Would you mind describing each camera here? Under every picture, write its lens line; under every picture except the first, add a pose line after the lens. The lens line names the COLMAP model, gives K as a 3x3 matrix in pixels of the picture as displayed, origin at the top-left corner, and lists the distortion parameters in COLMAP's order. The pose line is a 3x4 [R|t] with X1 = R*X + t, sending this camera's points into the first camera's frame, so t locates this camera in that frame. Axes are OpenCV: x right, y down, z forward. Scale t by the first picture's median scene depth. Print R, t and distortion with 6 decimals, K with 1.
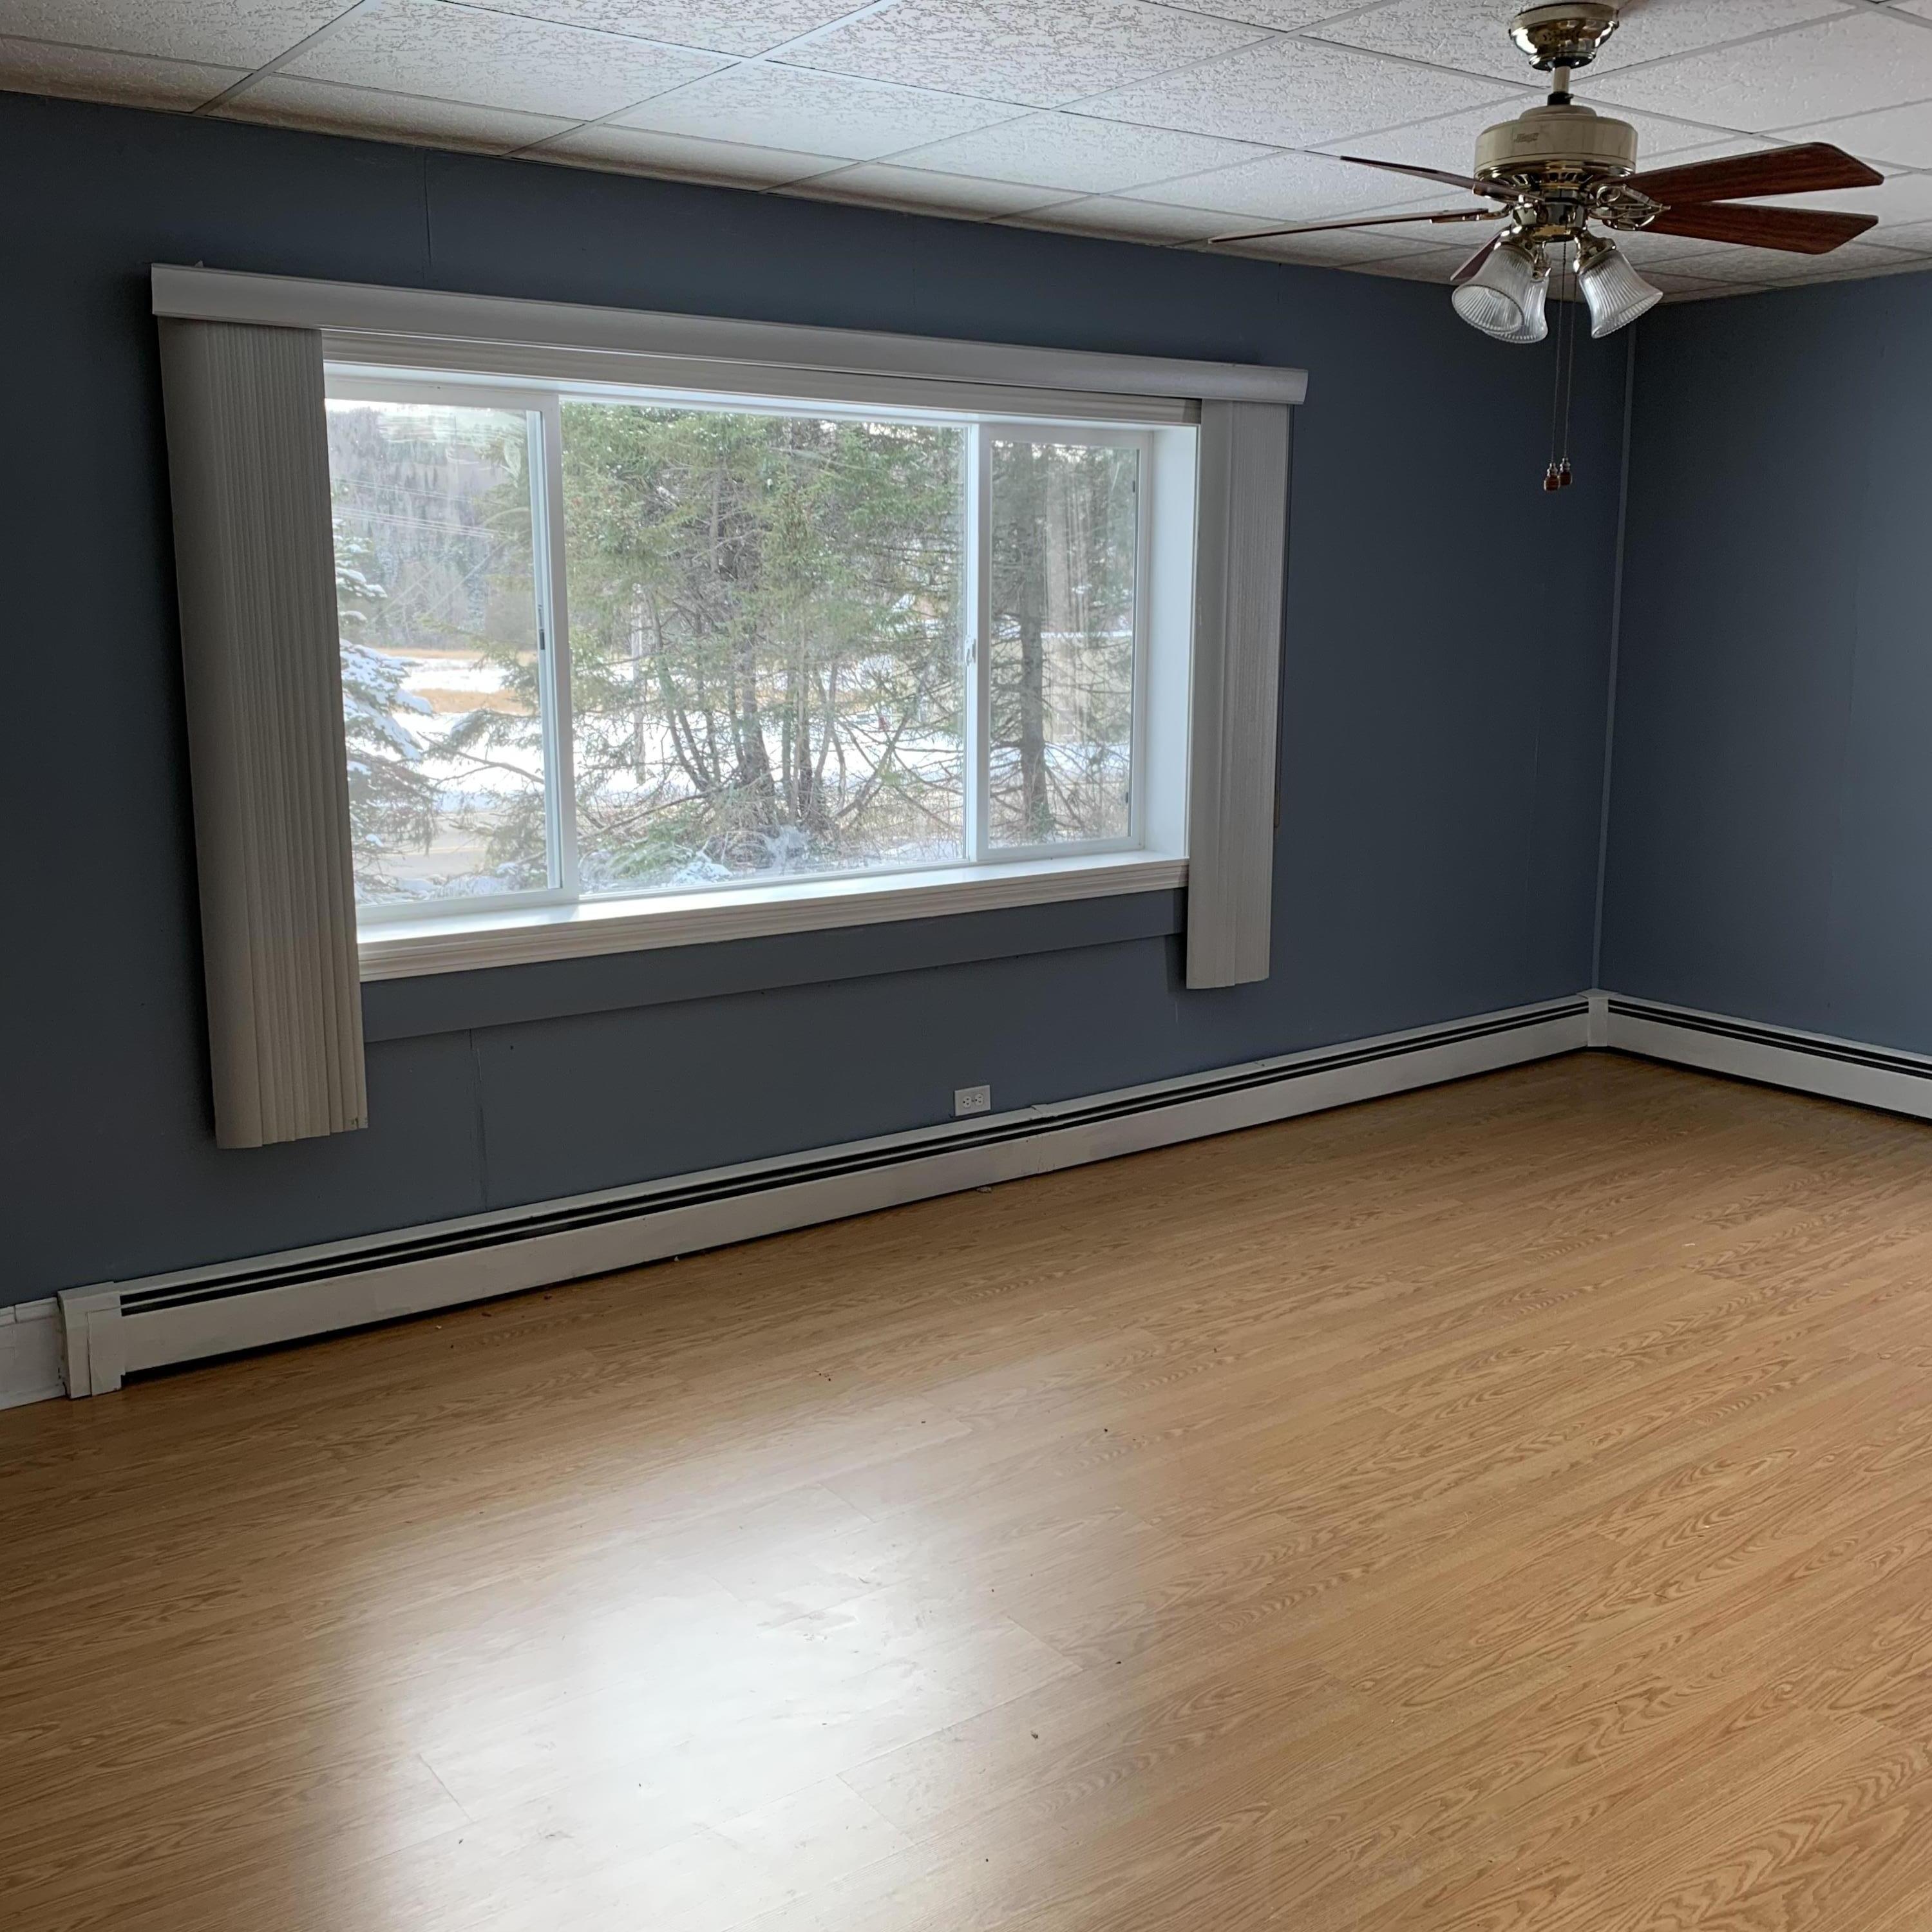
lens RADIAL K [[1971.0, 0, 971.3], [0, 1971.0, 966.7], [0, 0, 1]] dist [0.009277, 0.000000]
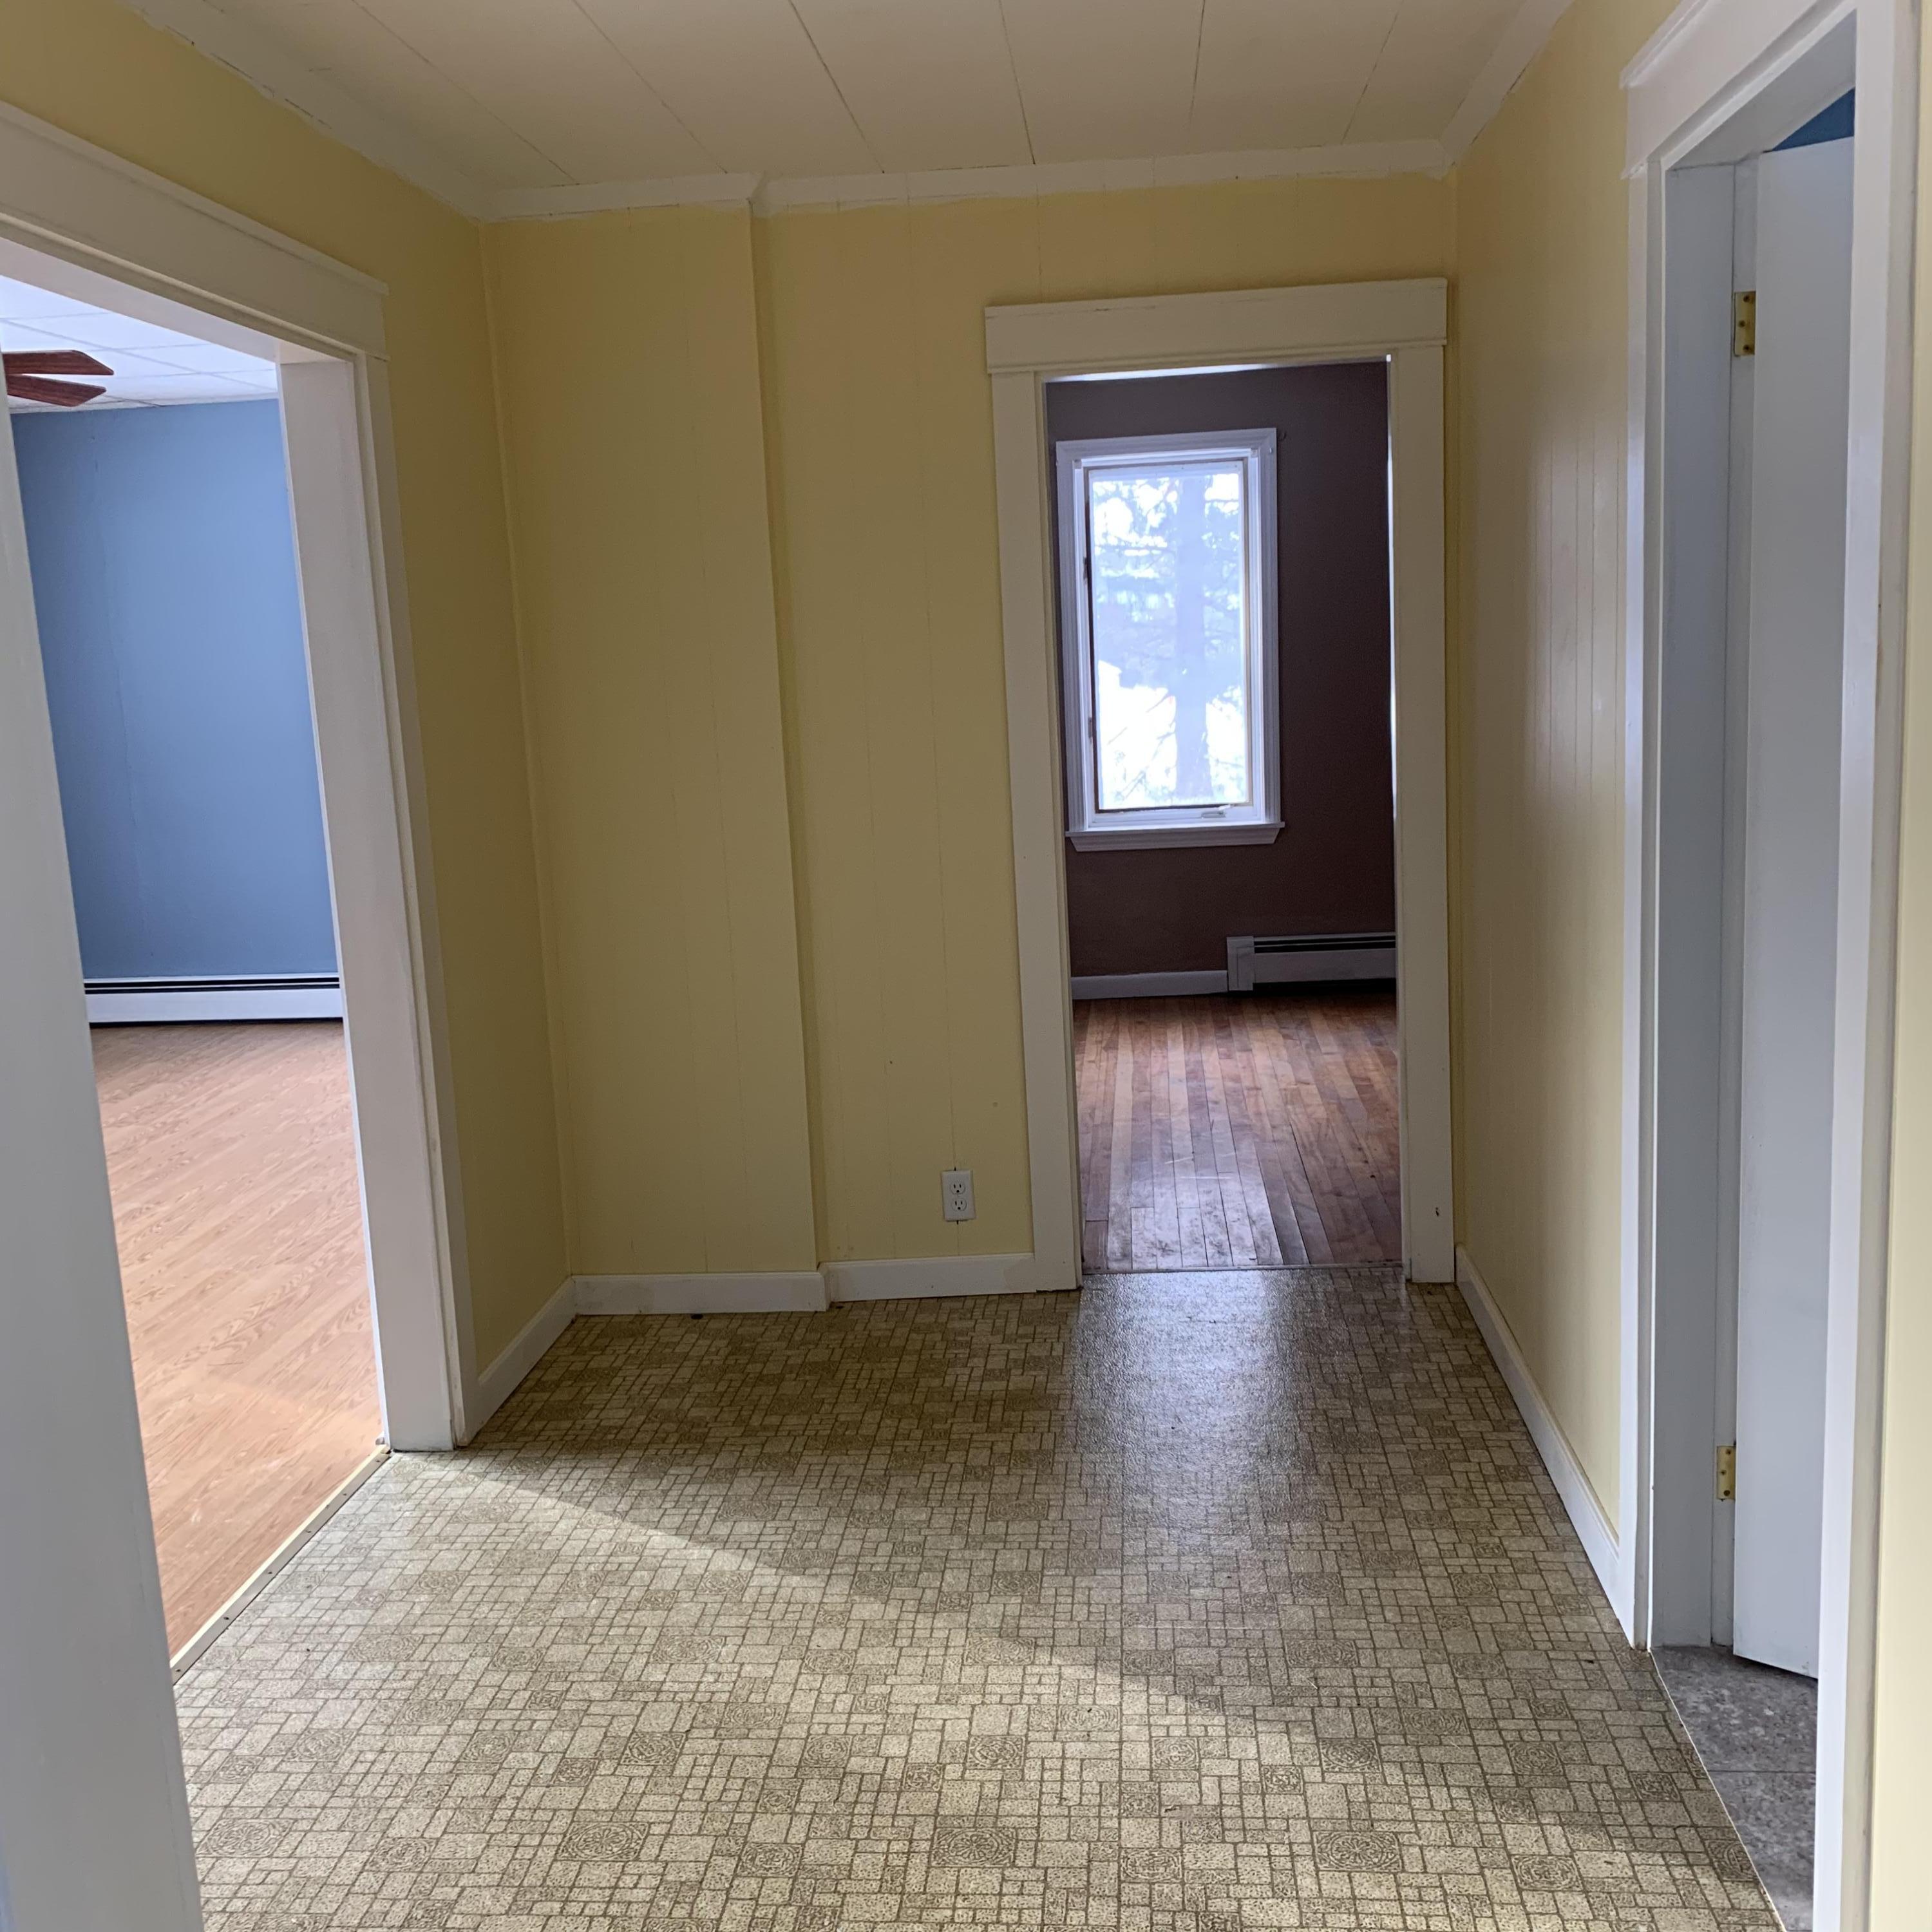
lens RADIAL K [[1971.0, 0, 969.6], [0, 1971.0, 962.1], [0, 0, 1]] dist [0.009277, 0.000000]
pose [[0.664240, -0.143265, 0.733662, -0.260024], [0.183164, 0.982737, 0.026071, 0.134819], [-0.724732, 0.117063, 0.679014, -0.443197]]
